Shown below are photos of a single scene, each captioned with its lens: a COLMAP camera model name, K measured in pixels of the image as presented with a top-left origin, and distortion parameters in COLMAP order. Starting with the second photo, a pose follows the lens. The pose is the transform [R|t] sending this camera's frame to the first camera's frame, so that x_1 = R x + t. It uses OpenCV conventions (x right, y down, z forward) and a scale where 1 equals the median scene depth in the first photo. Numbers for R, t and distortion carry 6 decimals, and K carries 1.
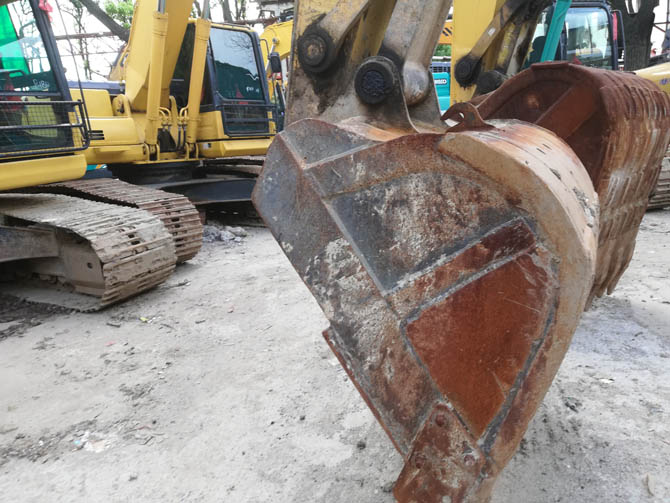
lens RADIAL K [[511.1, 0, 335.1], [0, 511.1, 251.6], [0, 0, 1]] dist [0.003313, 0.001720]
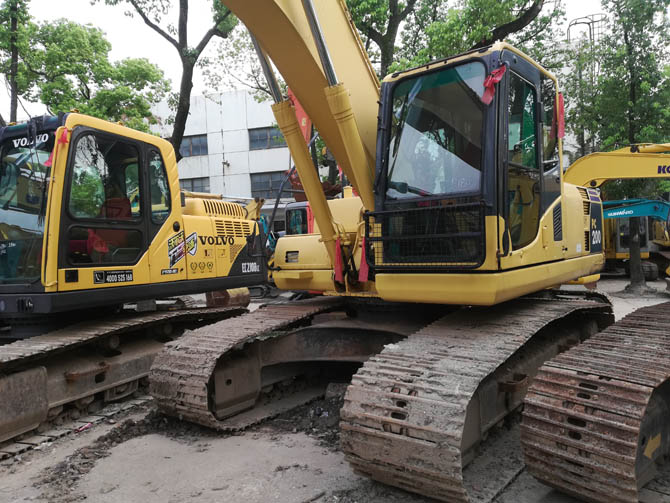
lens RADIAL K [[511.1, 0, 335.2], [0, 511.1, 251.5], [0, 0, 1]] dist [0.003313, 0.001720]
pose [[-0.177955, 0.093609, -0.979576, 0.246812], [-0.201052, 0.971008, 0.129315, -0.286842], [0.963281, 0.219958, -0.153975, 0.957593]]
